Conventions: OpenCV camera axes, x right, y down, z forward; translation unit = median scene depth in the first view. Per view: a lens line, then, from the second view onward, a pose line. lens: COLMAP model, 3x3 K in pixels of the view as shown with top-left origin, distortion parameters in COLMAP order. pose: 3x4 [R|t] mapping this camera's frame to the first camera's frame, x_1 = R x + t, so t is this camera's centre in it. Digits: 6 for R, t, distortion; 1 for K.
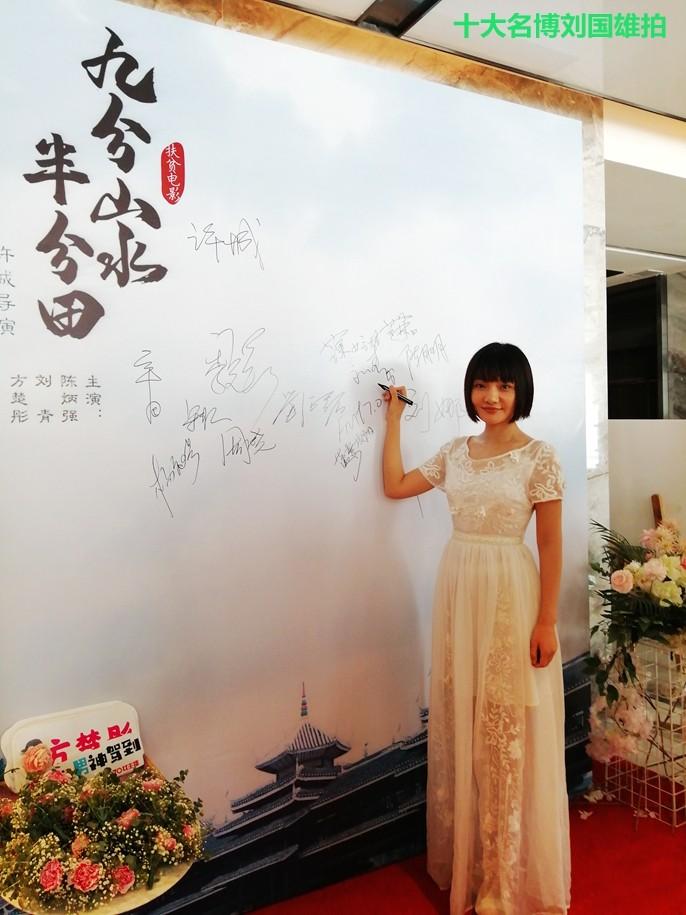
lens RADIAL K [[731.5, 0, 343.2], [0, 731.5, 448.0], [0, 0, 1]] dist [0.010245, -0.057110]
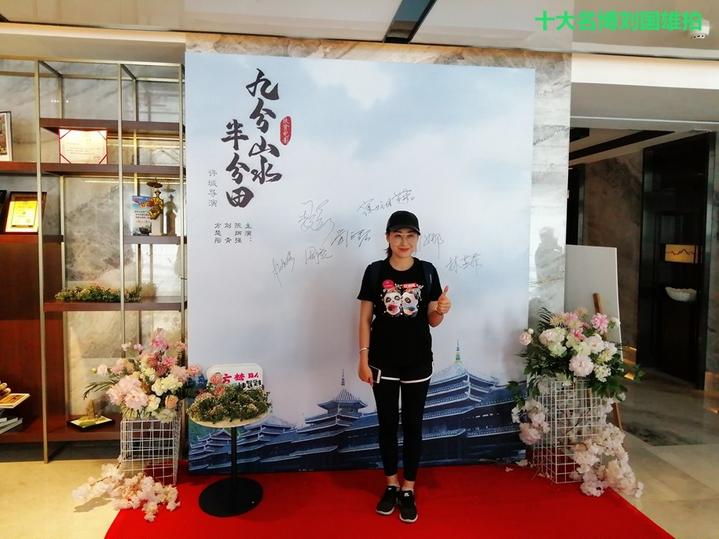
lens RADIAL K [[555.0, 0, 356.5], [0, 555.0, 266.8], [0, 0, 1]] dist [0.016452, -0.023370]
pose [[0.930405, 0.048548, -0.363303, 0.610280], [-0.033645, 0.998317, 0.047243, -0.054365], [0.364985, -0.031732, 0.930473, -0.506839]]
